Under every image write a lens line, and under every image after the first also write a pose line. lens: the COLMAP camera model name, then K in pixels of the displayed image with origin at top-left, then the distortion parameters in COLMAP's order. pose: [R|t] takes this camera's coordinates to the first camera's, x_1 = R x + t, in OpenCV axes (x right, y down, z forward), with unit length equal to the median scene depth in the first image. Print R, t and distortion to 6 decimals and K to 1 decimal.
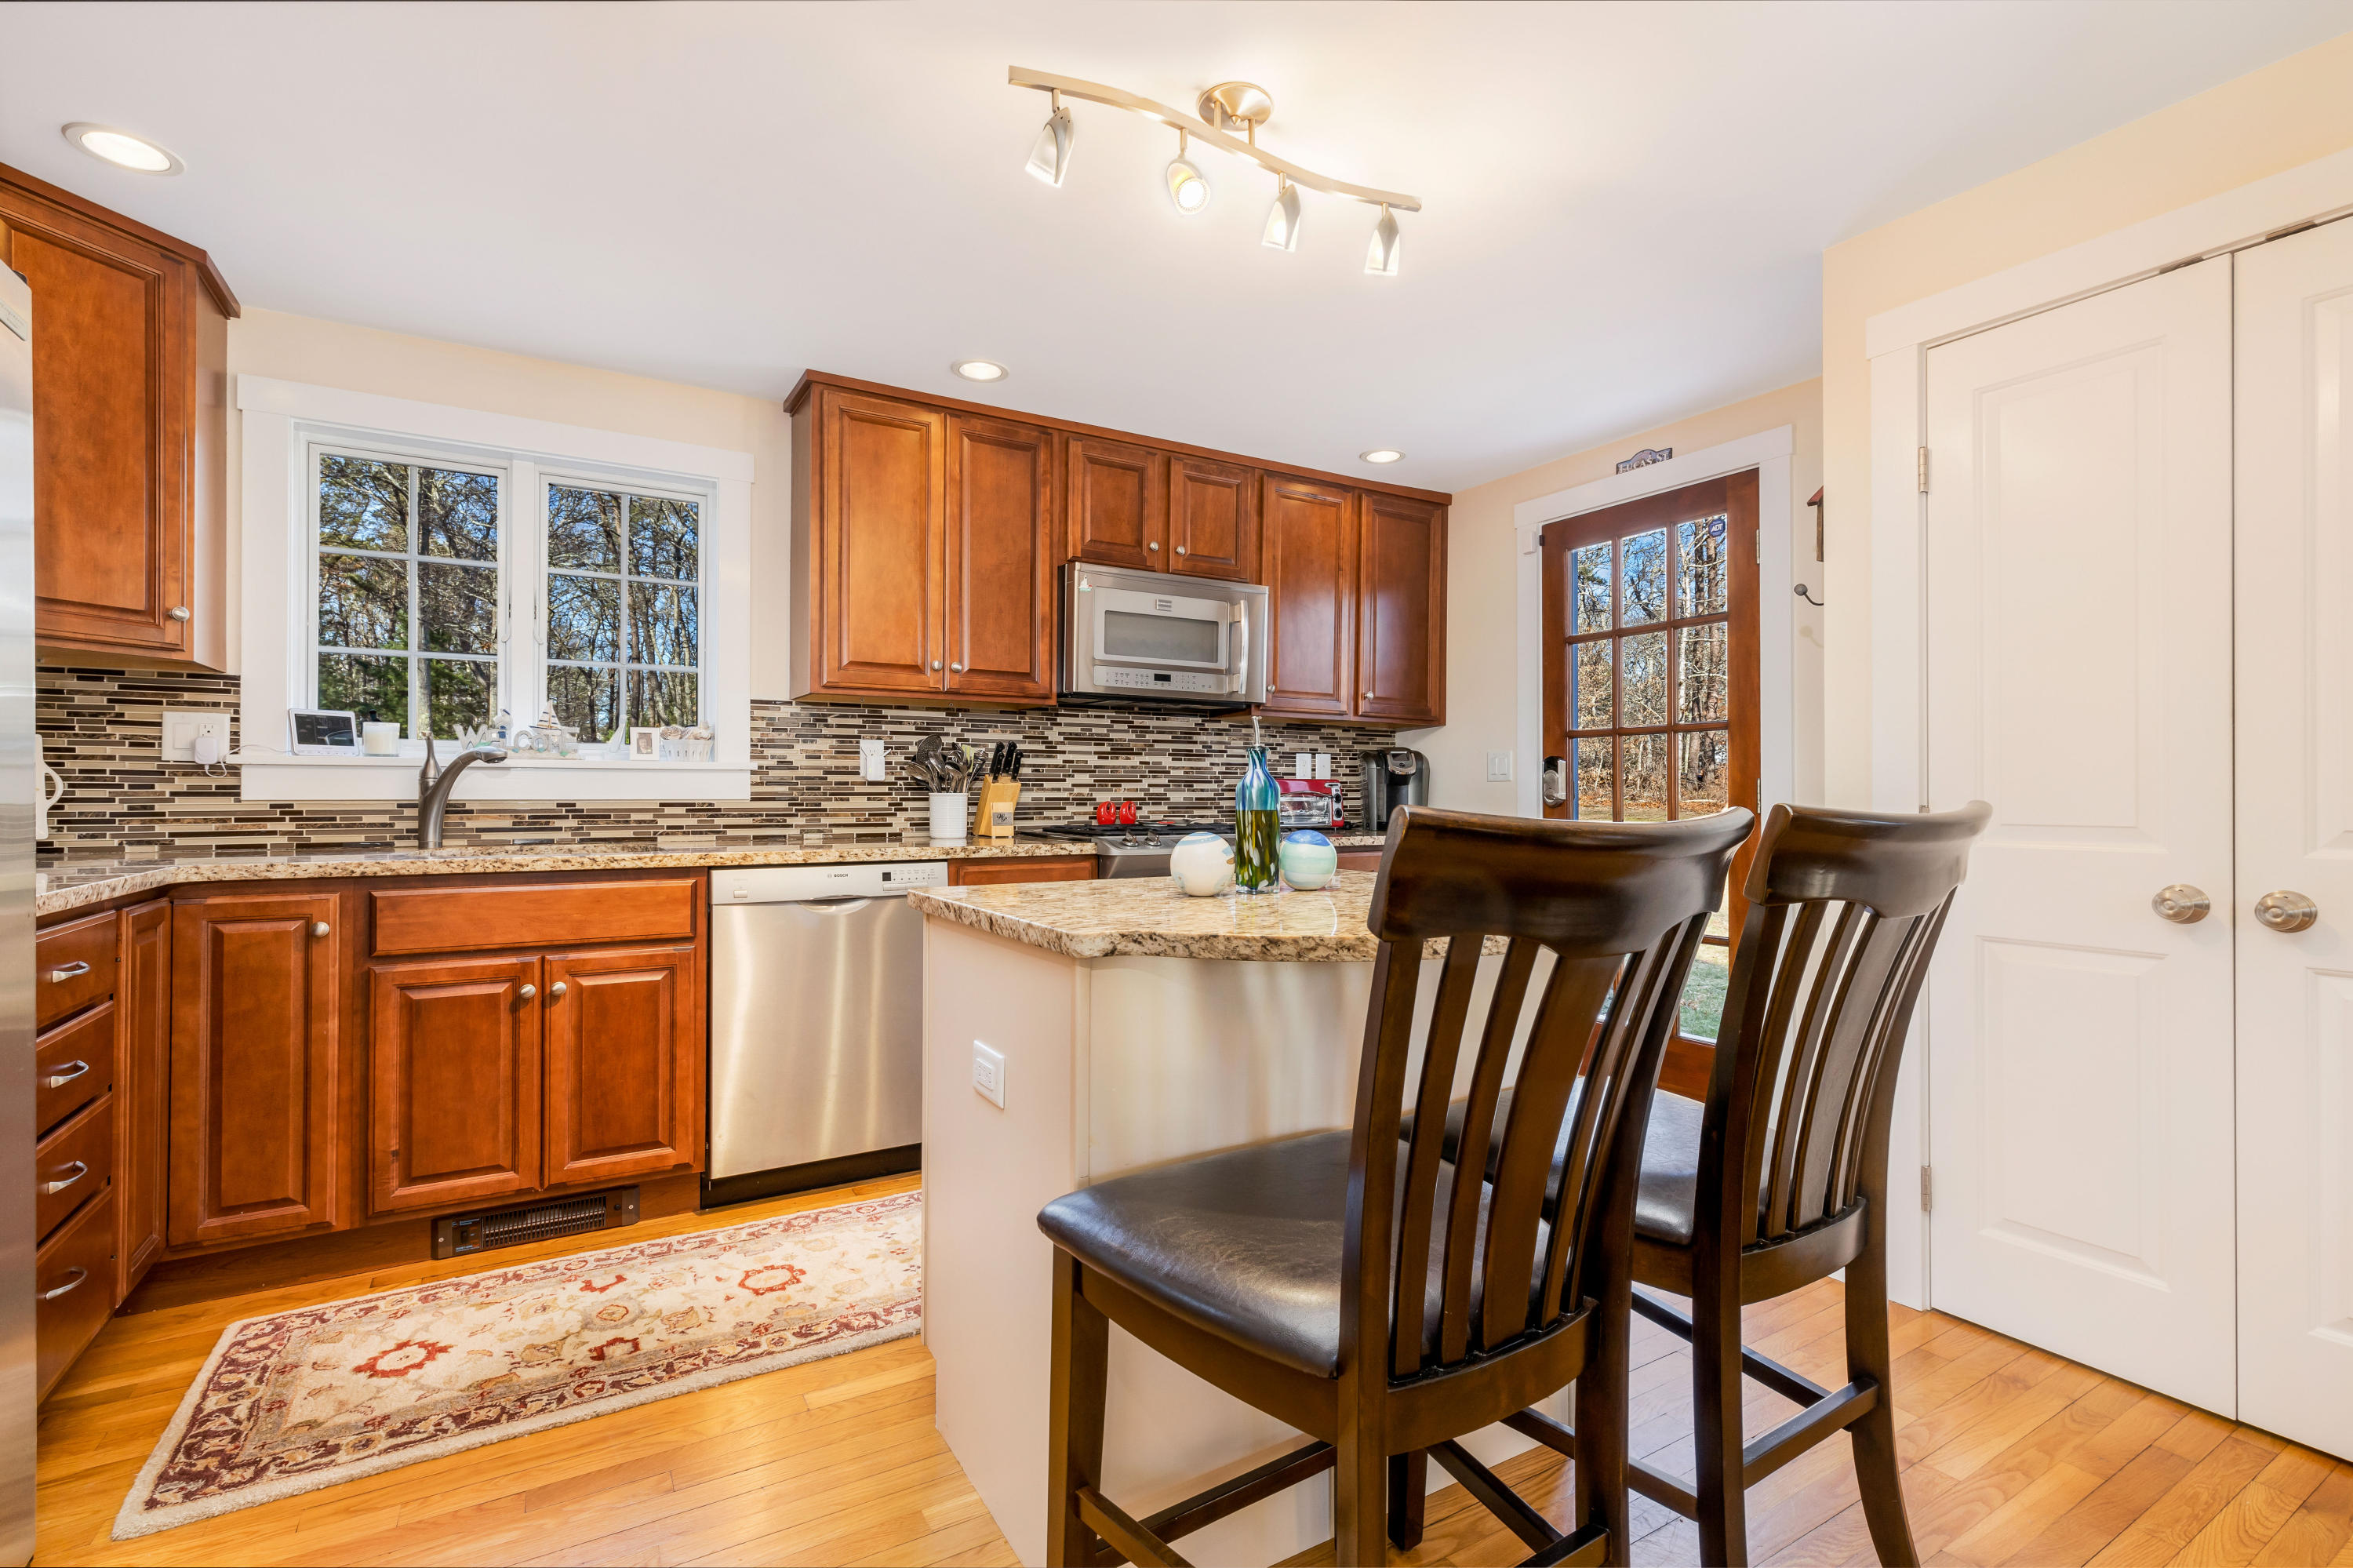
lens RADIAL K [[1124.7, 0, 1147.2], [0, 1124.7, 773.4], [0, 0, 1]] dist [0.002822, -0.001708]
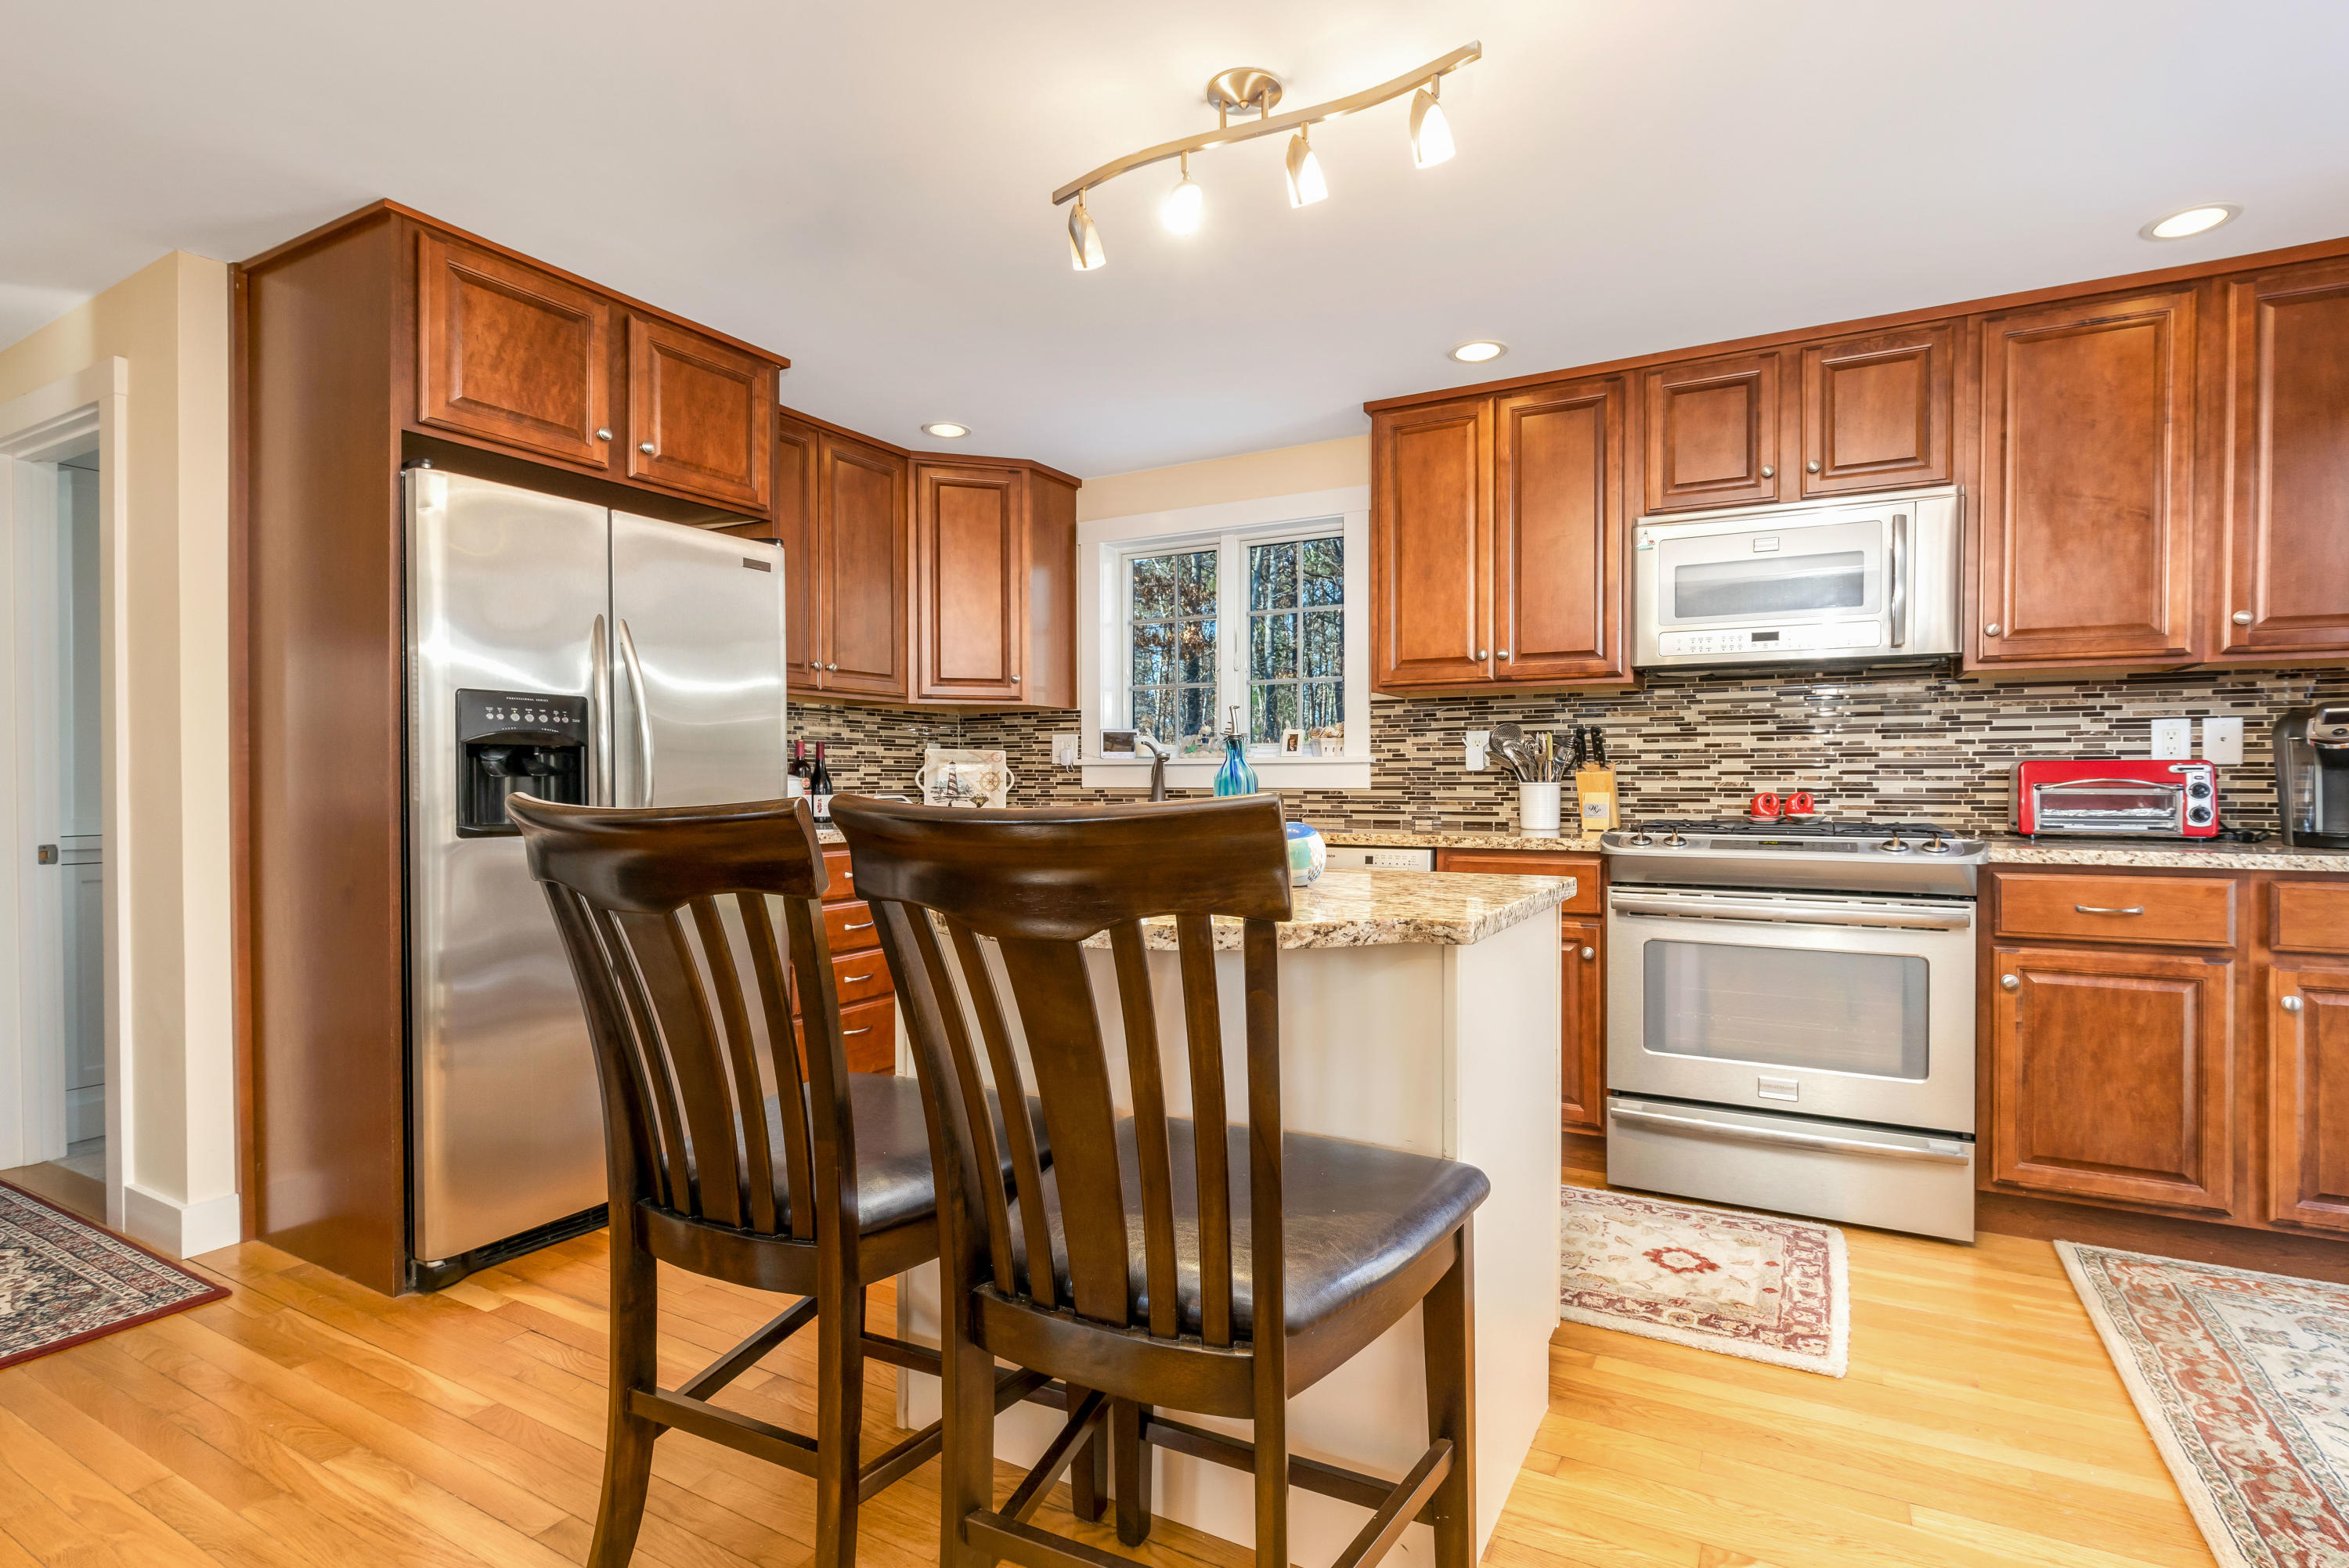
lens RADIAL K [[1122.7, 0, 1176.5], [0, 1122.7, 775.9], [0, 0, 1]] dist [0.002822, -0.001708]
pose [[0.490325, -0.005691, -0.871521, 0.537769], [0.016782, 0.999855, 0.002913, 0.003892], [0.871378, -0.016054, 0.490349, 0.268795]]
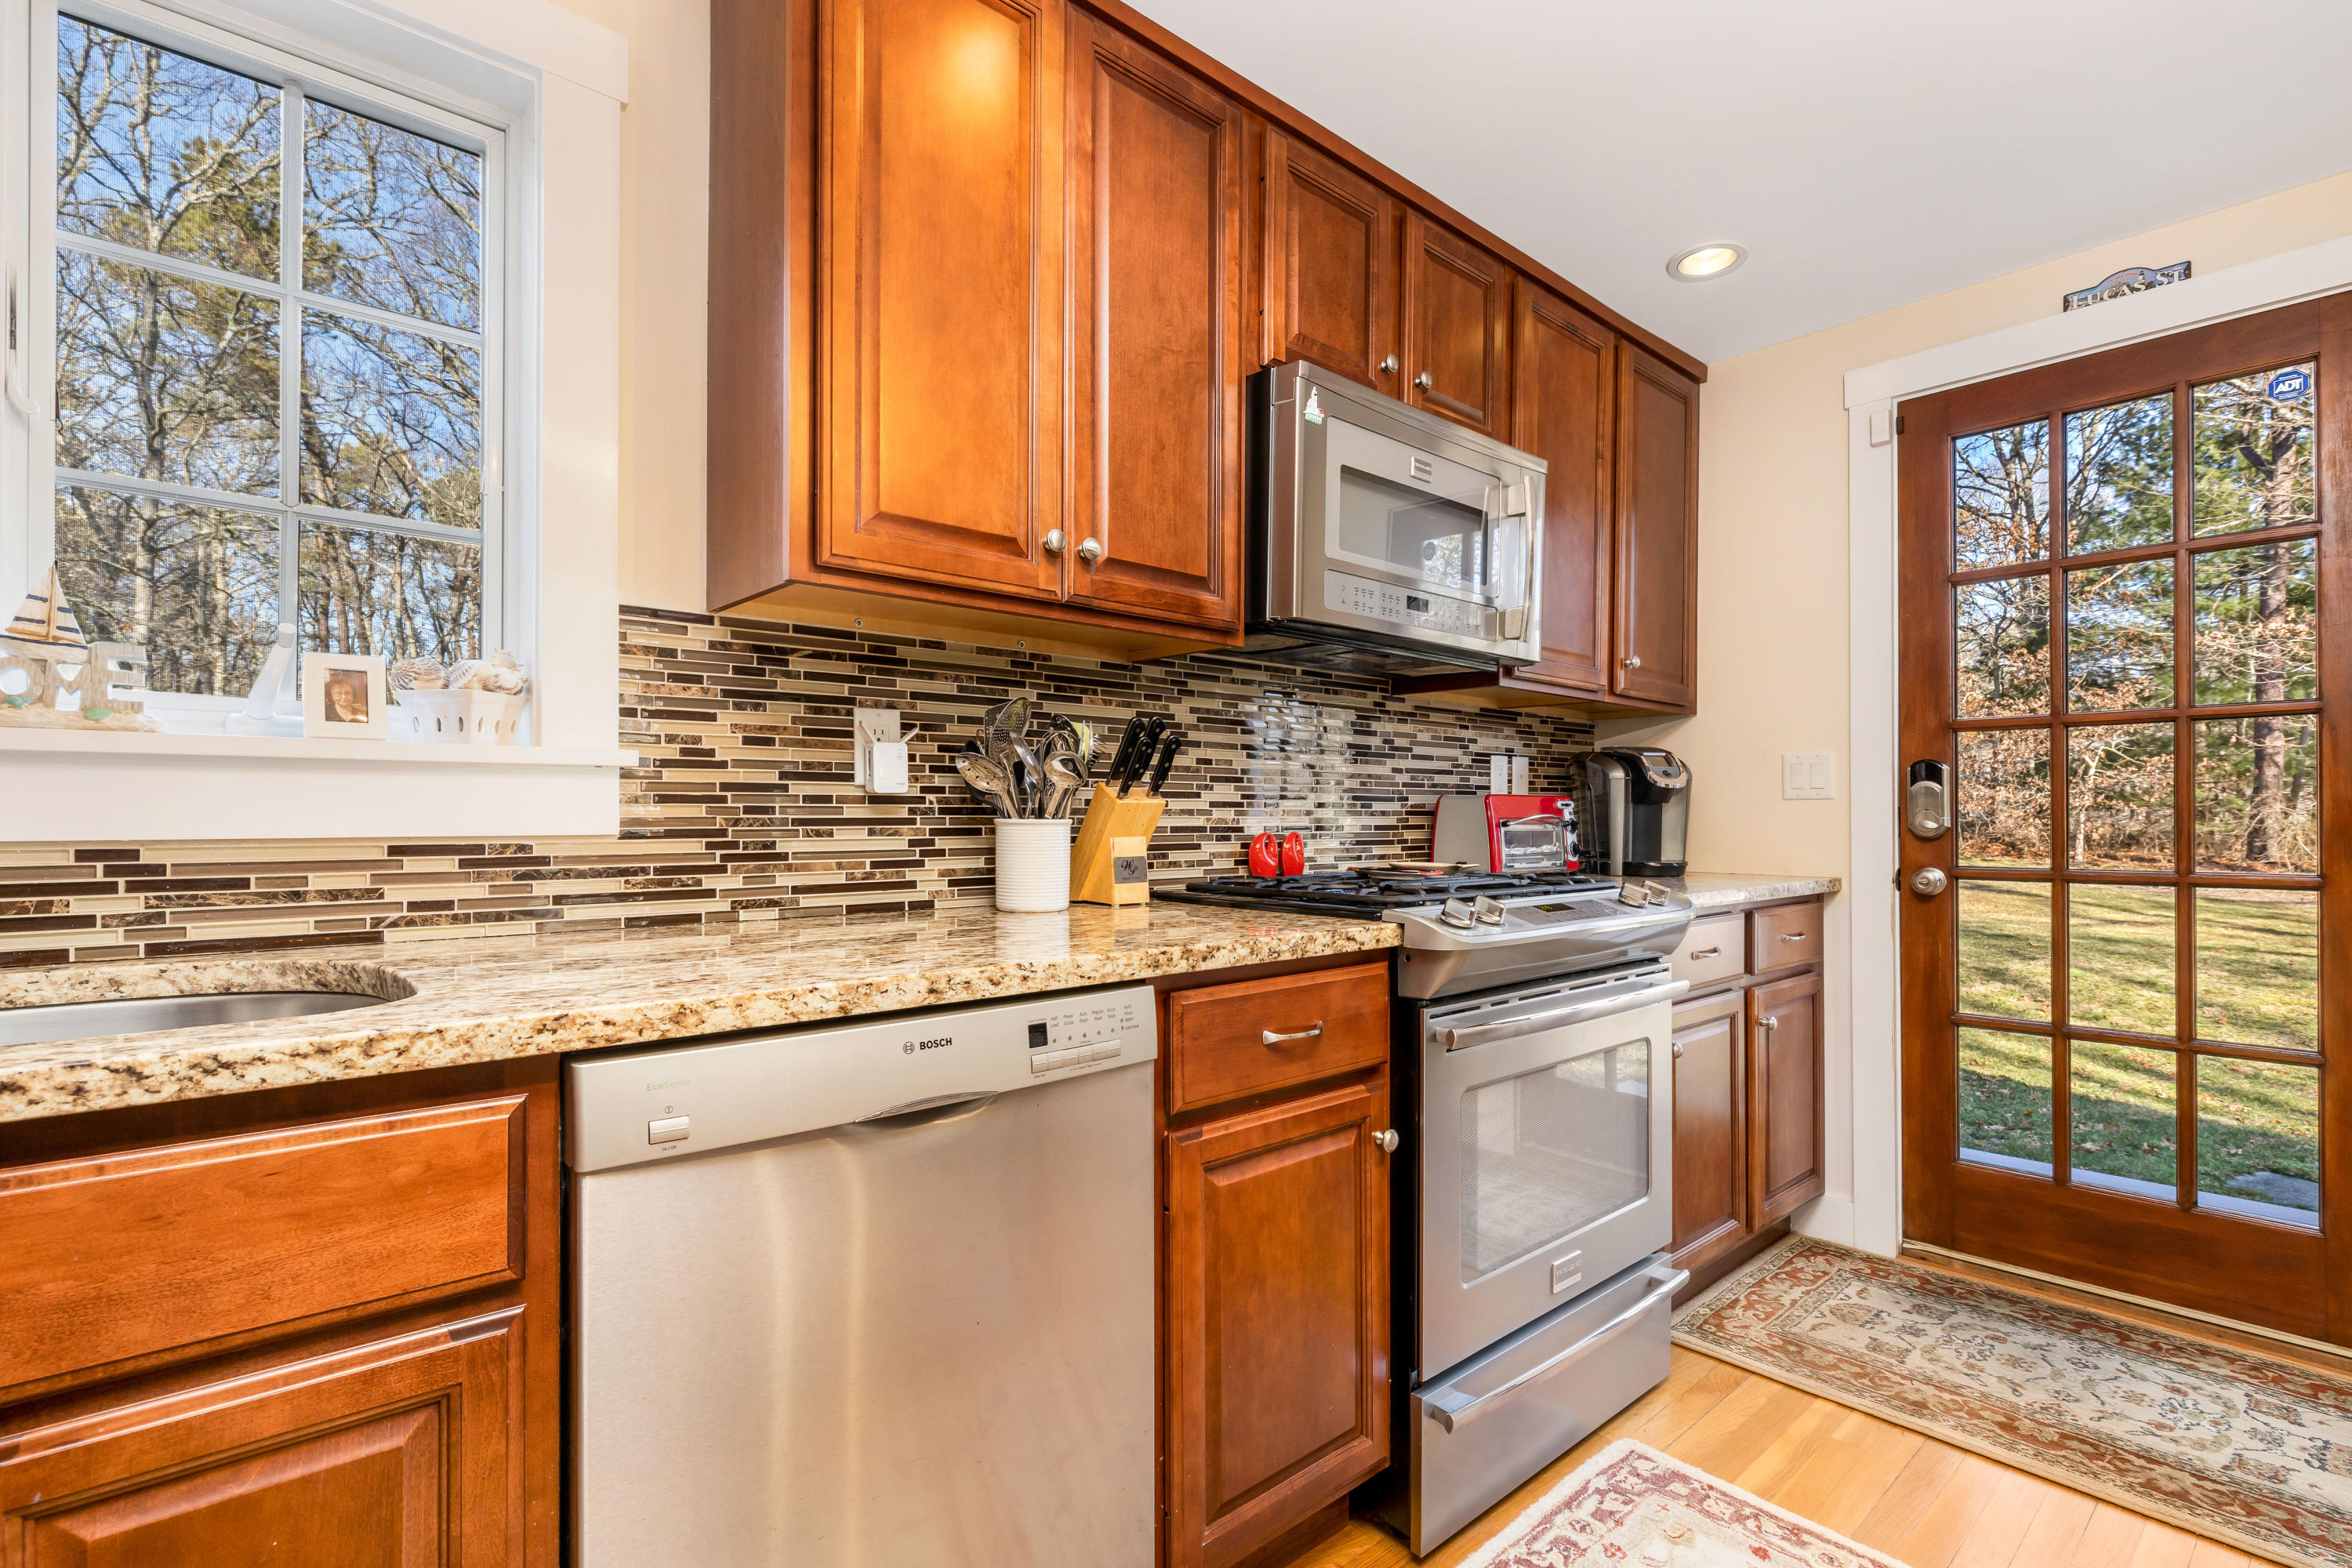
lens RADIAL K [[1124.2, 0, 1138.7], [0, 1124.2, 810.3], [0, 0, 1]] dist [0.002822, -0.001708]
pose [[0.982778, -0.000196, 0.184790, -0.234136], [-0.002092, 0.999924, 0.012187, 0.007766], [-0.184778, -0.012364, 0.982702, 0.532370]]
